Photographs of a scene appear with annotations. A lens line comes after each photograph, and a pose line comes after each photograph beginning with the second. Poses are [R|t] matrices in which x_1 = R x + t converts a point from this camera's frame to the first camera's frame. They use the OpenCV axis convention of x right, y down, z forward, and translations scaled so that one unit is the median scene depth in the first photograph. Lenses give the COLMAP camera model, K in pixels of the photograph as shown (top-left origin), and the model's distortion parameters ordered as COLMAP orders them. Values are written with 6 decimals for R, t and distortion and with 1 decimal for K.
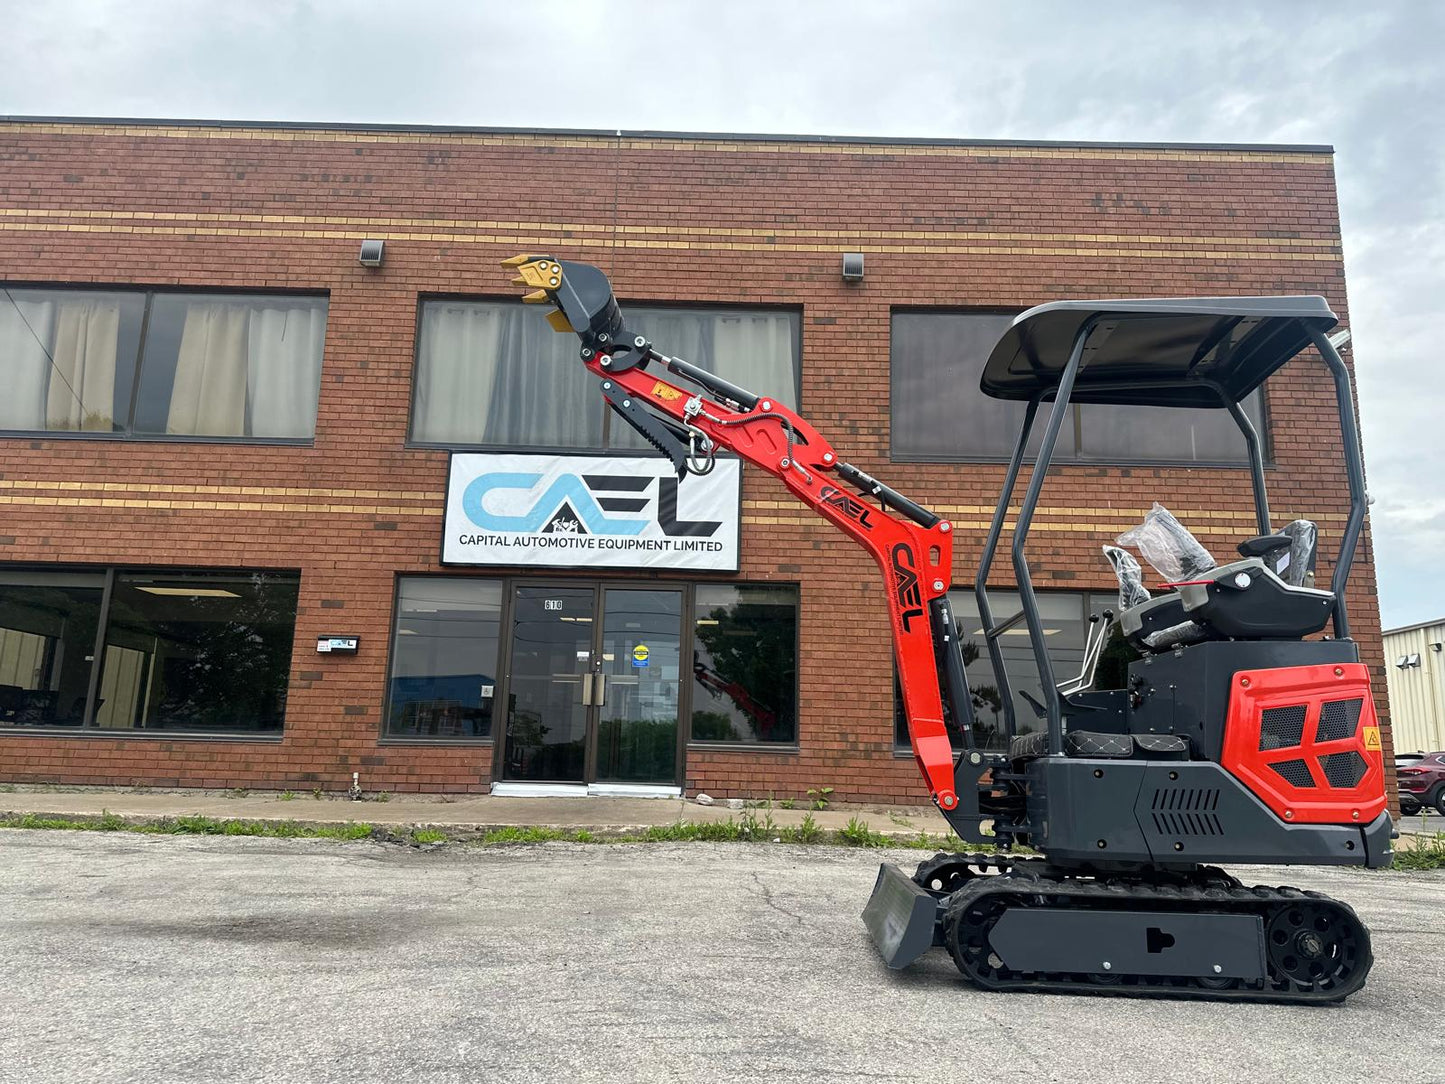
lens RADIAL K [[994.9, 0, 719.6], [0, 994.9, 564.9], [0, 0, 1]] dist [0.076038, -0.079633]
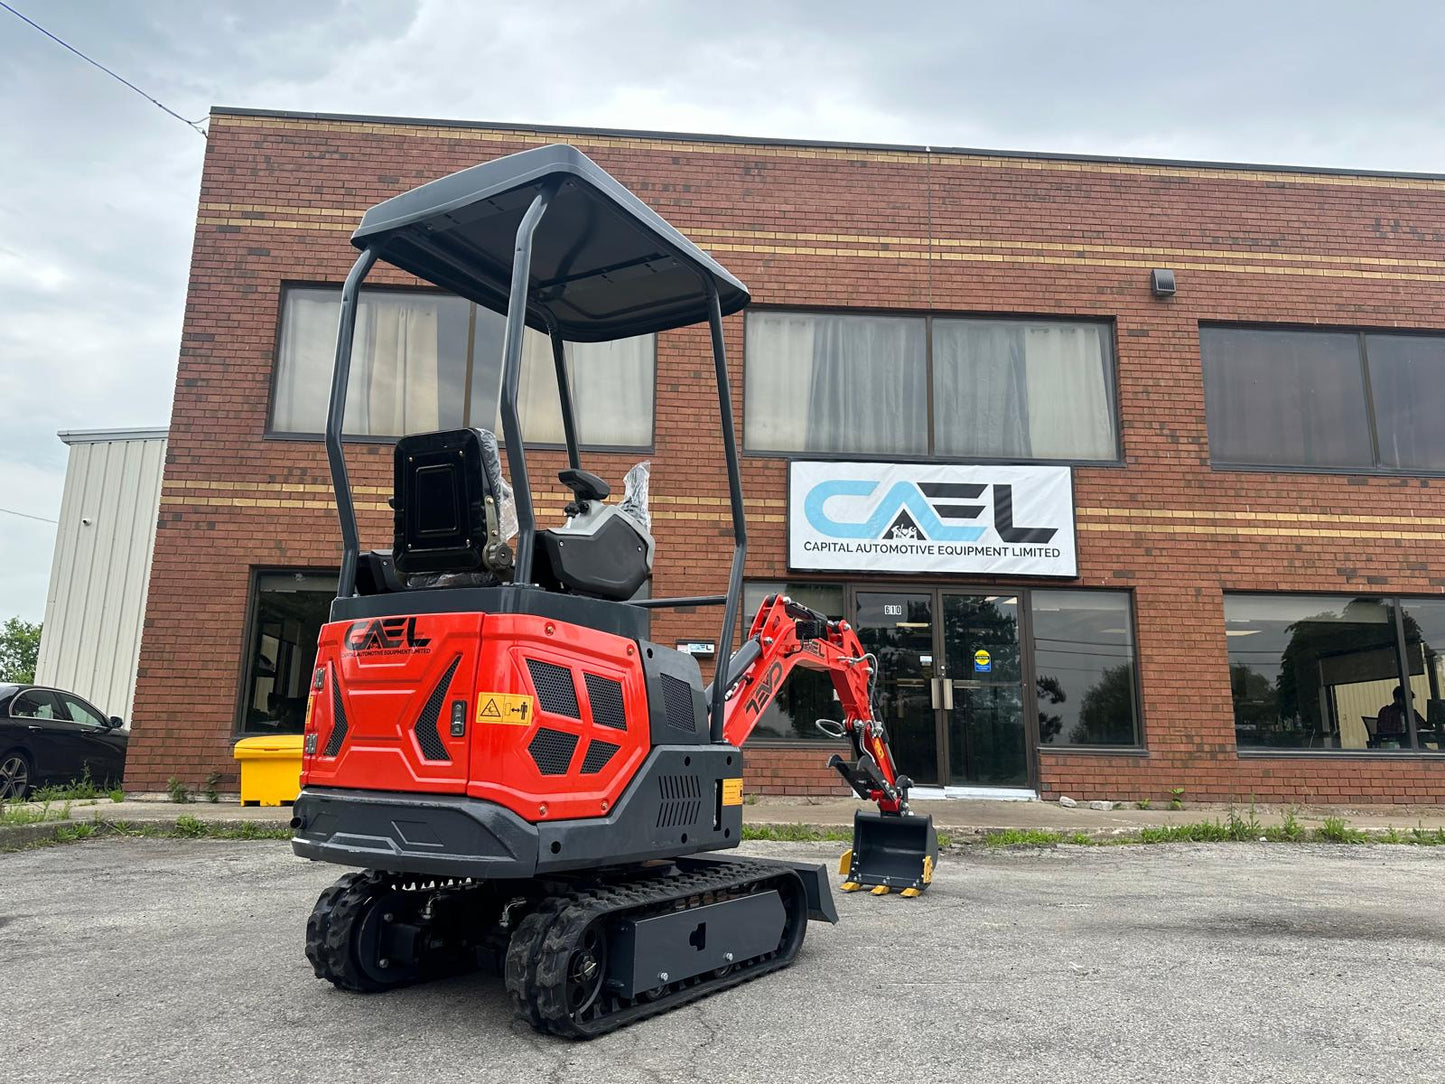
lens RADIAL K [[993.0, 0, 734.1], [0, 993.0, 548.5], [0, 0, 1]] dist [0.152351, -0.289706]
pose [[0.997219, 0.000794, 0.074526, -0.388360], [0.000151, 0.999920, -0.012678, -0.009384], [-0.074530, 0.012654, 0.997138, -0.006815]]
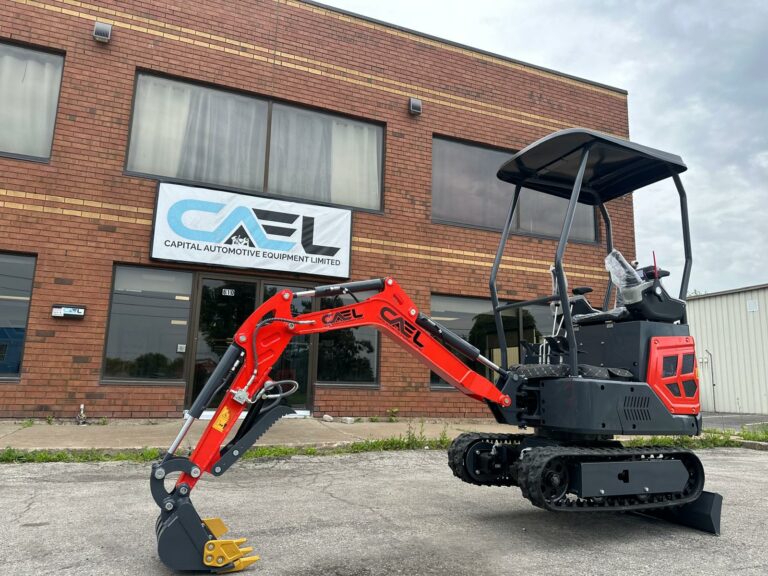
lens RADIAL K [[535.3, 0, 384.0], [0, 535.3, 288.0], [0, 0, 1]] dist [0.115758, -0.174928]
pose [[0.927232, 0.063939, 0.368988, -0.240622], [-0.073827, 0.997190, 0.012725, 0.005831], [-0.367137, -0.039041, 0.929347, 0.143192]]
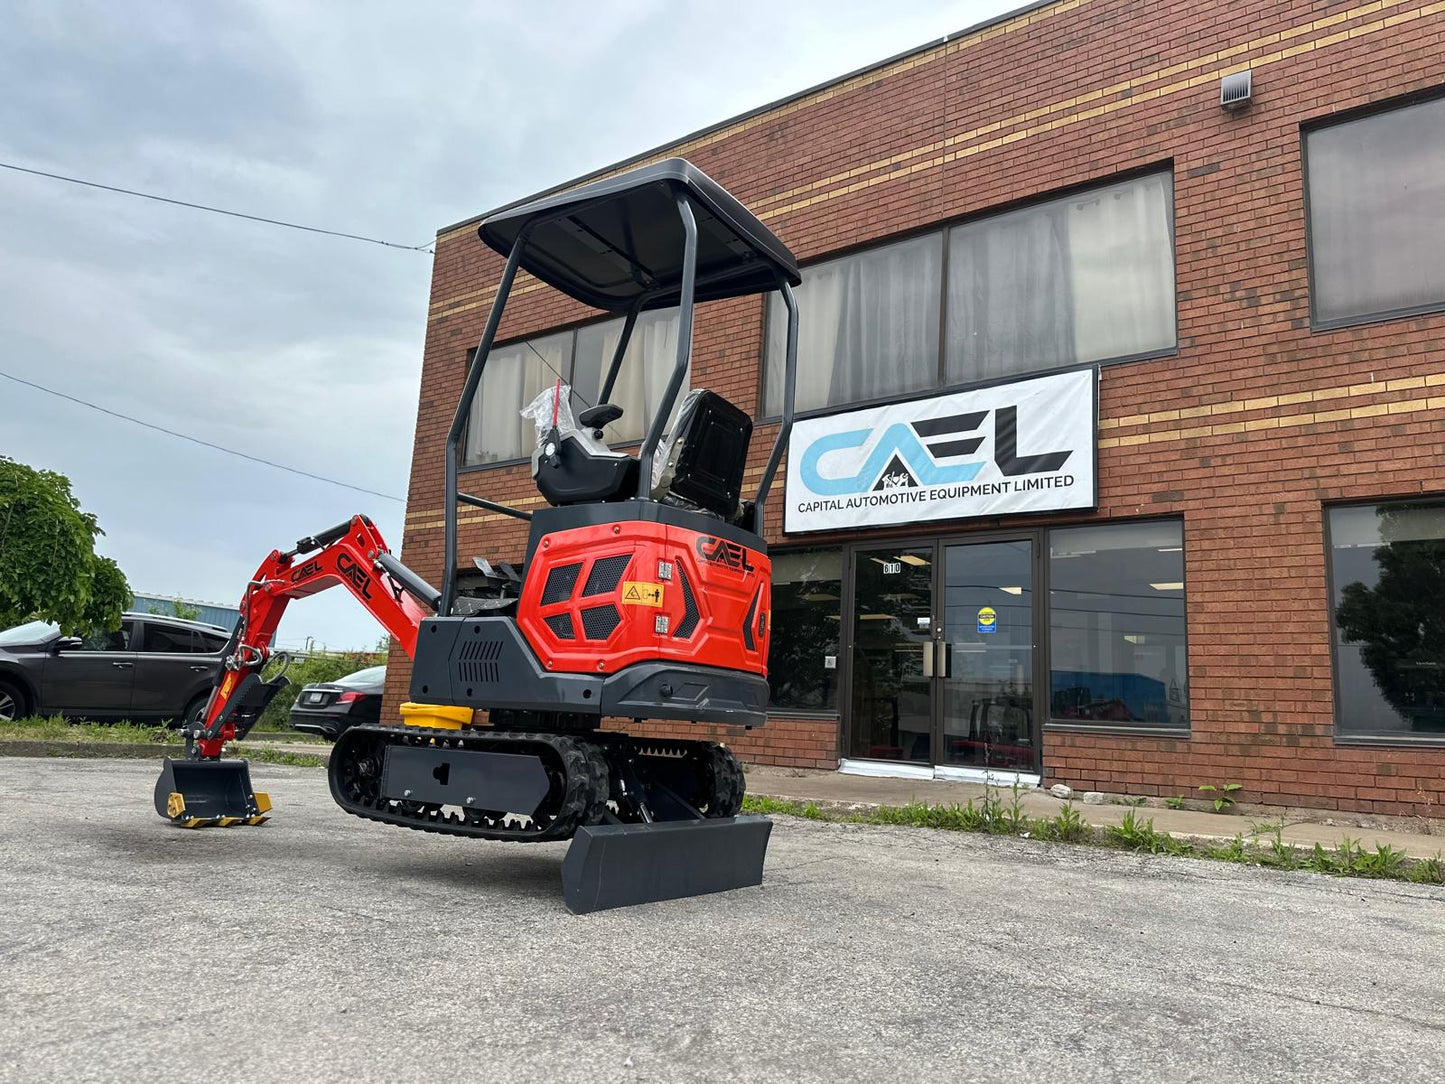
lens RADIAL K [[1016.6, 0, 722.5], [0, 1016.6, 542.0], [0, 0, 1]] dist [0.052673, -0.085218]
pose [[0.806148, -0.092848, -0.584383, 0.240167], [0.078568, 0.995664, -0.049809, 0.048162], [0.586474, -0.005760, 0.809948, 0.149197]]
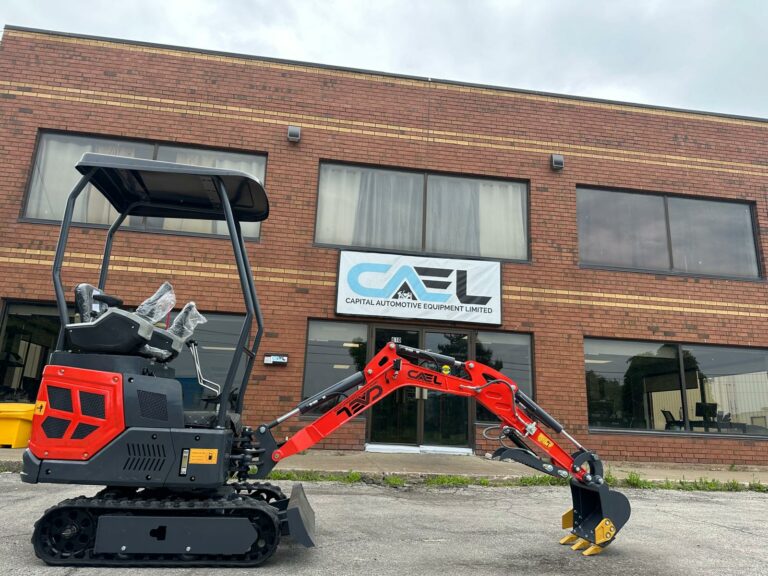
lens RADIAL K [[528.5, 0, 384.7], [0, 528.5, 291.7], [0, 0, 1]] dist [0.099610, -0.126059]
pose [[0.990215, 0.046691, 0.131504, -0.299974], [-0.041066, 0.998135, -0.045164, -0.001649], [-0.133368, 0.039322, 0.990286, 0.077170]]
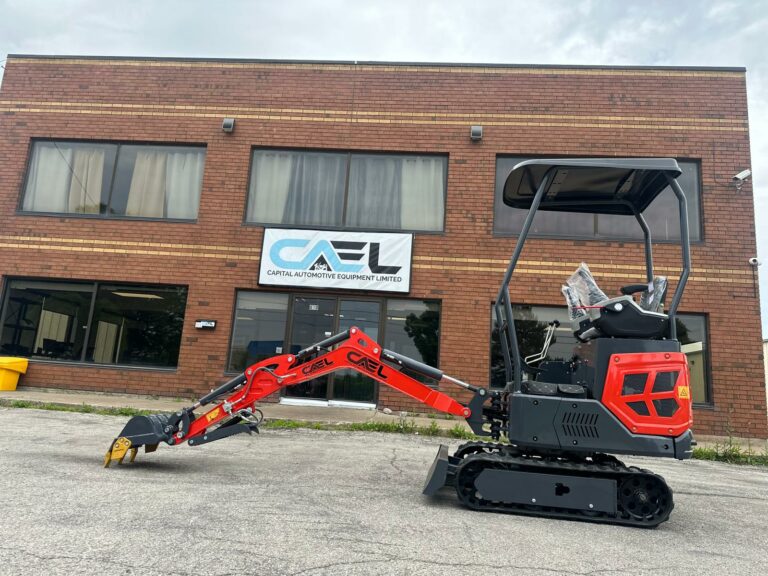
lens RADIAL K [[528.5, 0, 384.7], [0, 528.5, 291.7], [0, 0, 1]] dist [0.099610, -0.126059]
pose [[0.996759, 0.027388, -0.075643, 0.045477], [-0.026779, 0.999600, 0.009045, -0.003336], [0.075860, -0.006990, 0.997094, -0.016983]]
